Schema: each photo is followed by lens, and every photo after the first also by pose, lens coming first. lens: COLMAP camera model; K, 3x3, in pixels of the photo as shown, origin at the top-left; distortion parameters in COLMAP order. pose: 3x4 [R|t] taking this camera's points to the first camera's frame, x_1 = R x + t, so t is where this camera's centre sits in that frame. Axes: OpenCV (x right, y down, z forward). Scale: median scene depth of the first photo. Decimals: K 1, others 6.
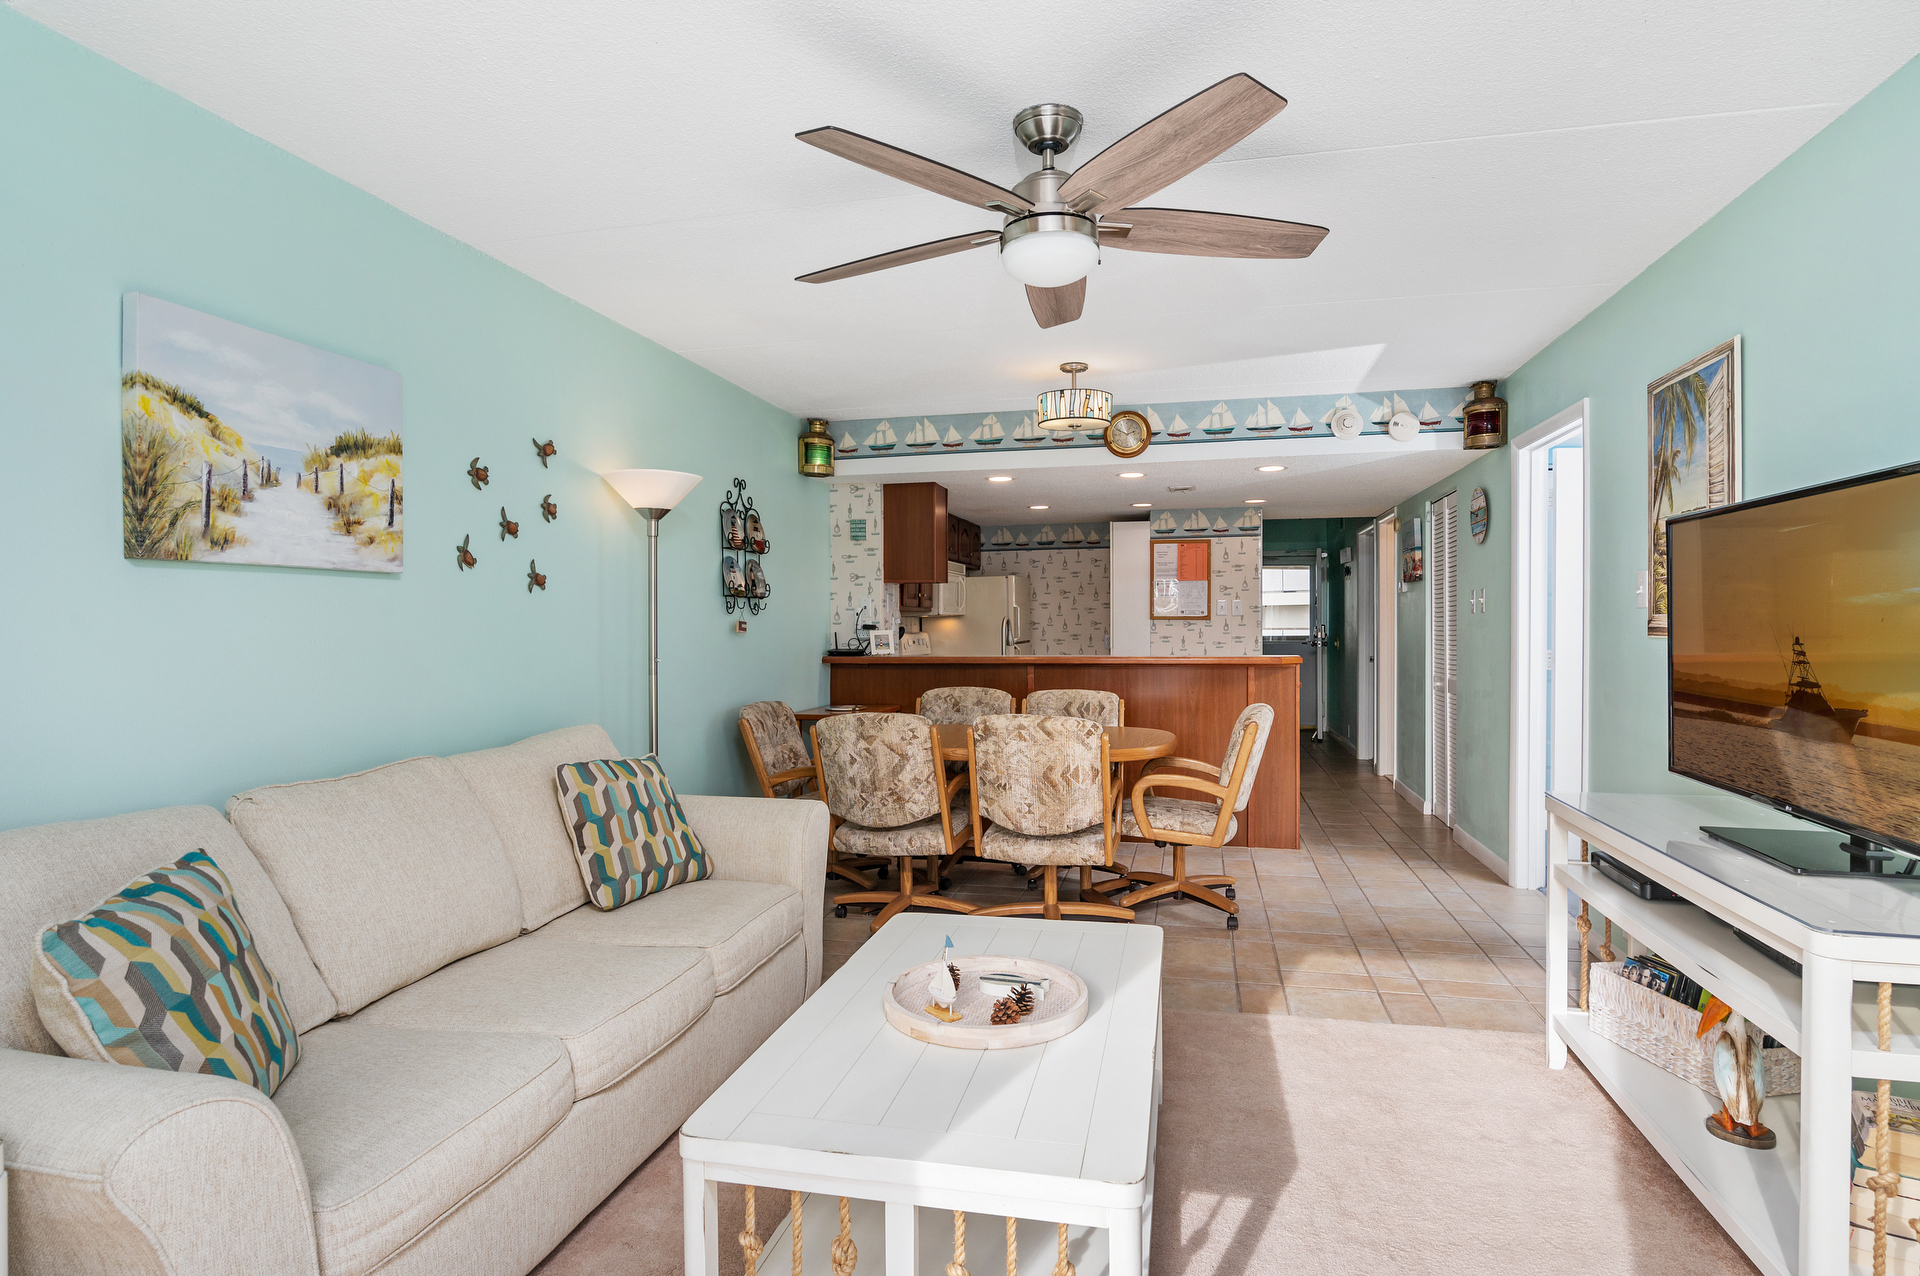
lens RADIAL K [[981.5, 0, 965.0], [0, 981.5, 628.3], [0, 0, 1]] dist [-0.007072, 0.000755]
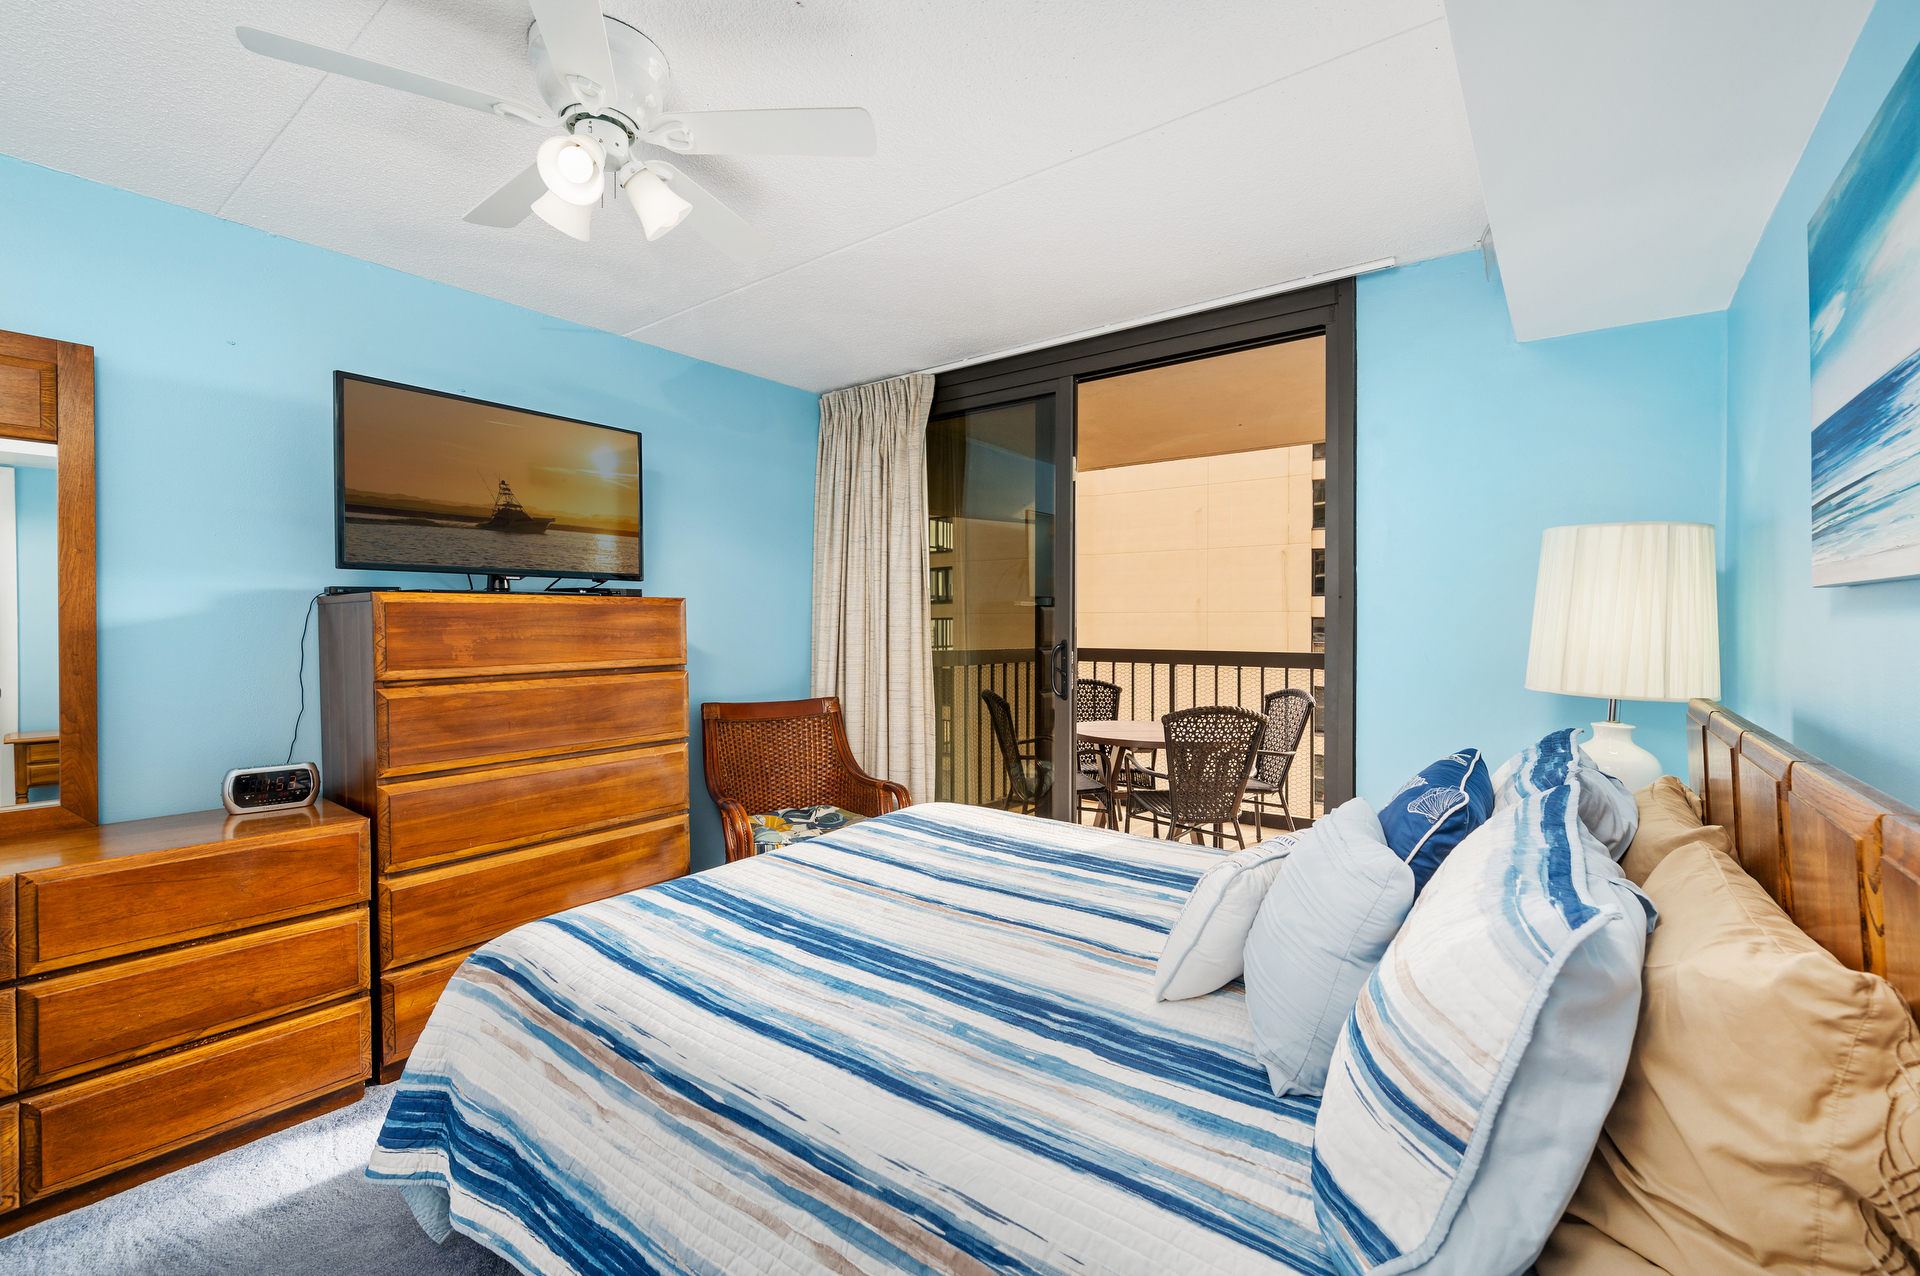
lens RADIAL K [[823.0, 0, 929.9], [0, 823.0, 630.4], [0, 0, 1]] dist [-0.007169, 0.000813]
pose [[-0.906886, 0.001808, 0.421372, -0.231467], [0.008209, 0.999877, 0.013378, 0.115615], [-0.421296, 0.015591, -0.906789, 0.850892]]
